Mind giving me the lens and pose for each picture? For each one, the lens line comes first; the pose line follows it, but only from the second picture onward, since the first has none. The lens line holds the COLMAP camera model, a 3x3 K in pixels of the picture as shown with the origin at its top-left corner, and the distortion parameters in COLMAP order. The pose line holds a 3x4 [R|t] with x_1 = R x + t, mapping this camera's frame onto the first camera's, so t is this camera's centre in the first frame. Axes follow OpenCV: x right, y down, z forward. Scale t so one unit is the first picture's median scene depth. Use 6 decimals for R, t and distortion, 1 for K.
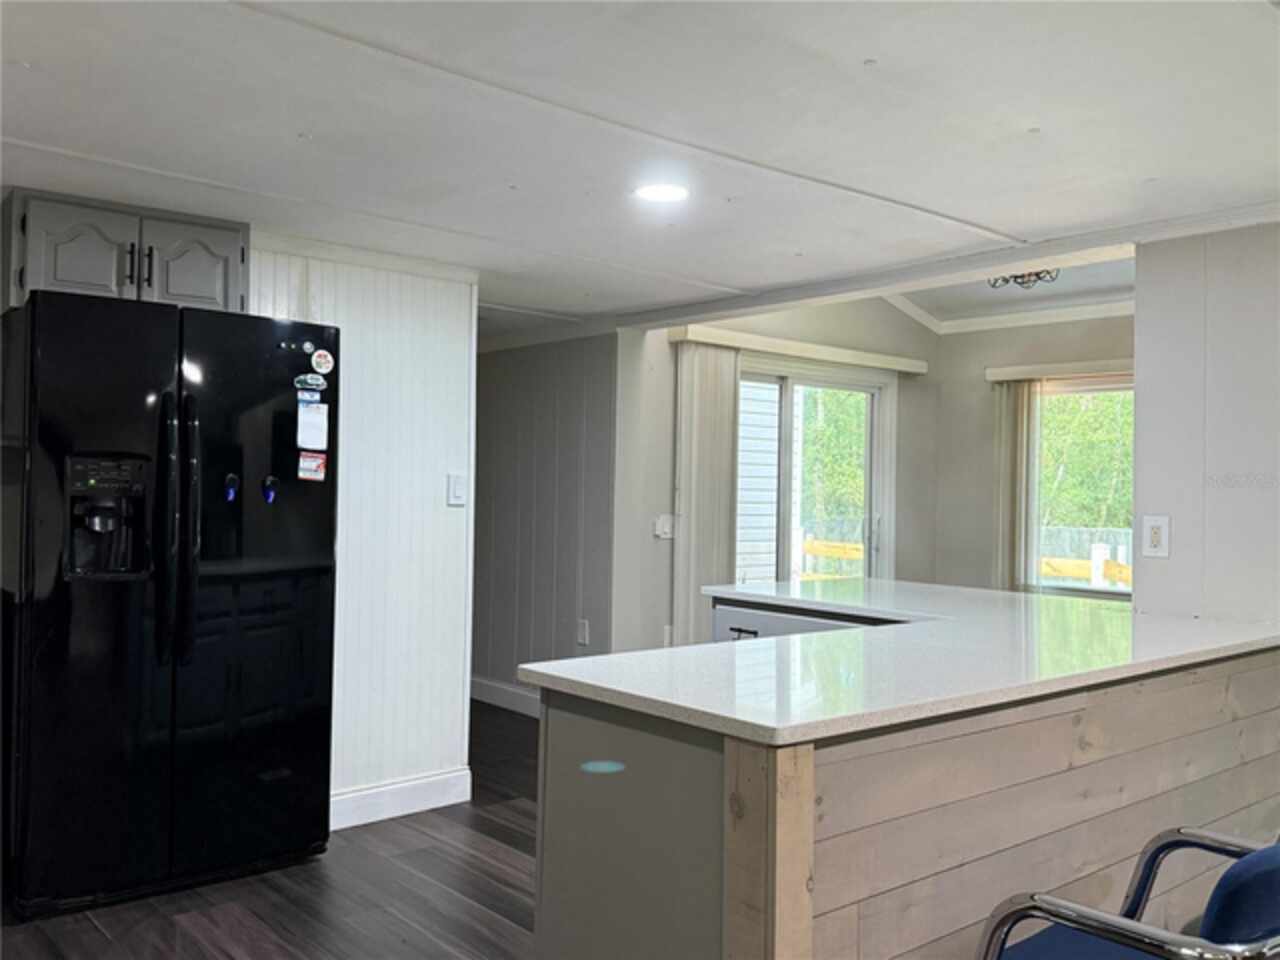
lens RADIAL K [[1053.2, 0, 638.0], [0, 1053.2, 479.0], [0, 0, 1]] dist [0.129159, -0.204327]
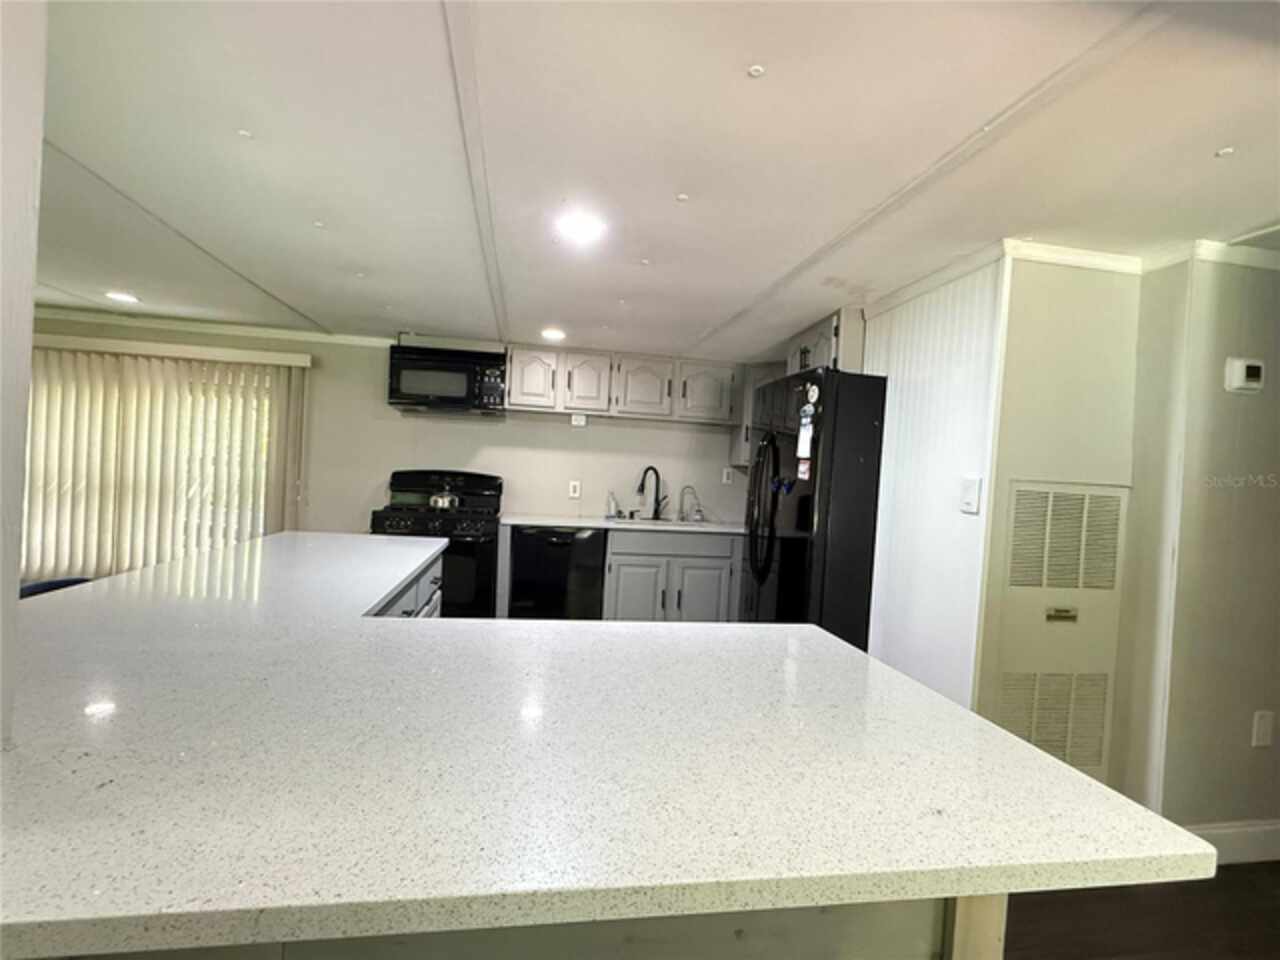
lens RADIAL K [[623.4, 0, 637.3], [0, 623.4, 482.2], [0, 0, 1]] dist [-0.001189, -0.000160]
pose [[-0.509328, -0.037935, -0.859736, 0.515060], [-0.063491, 0.997962, -0.006420, 0.023741], [0.858227, 0.051316, -0.510698, 1.233374]]
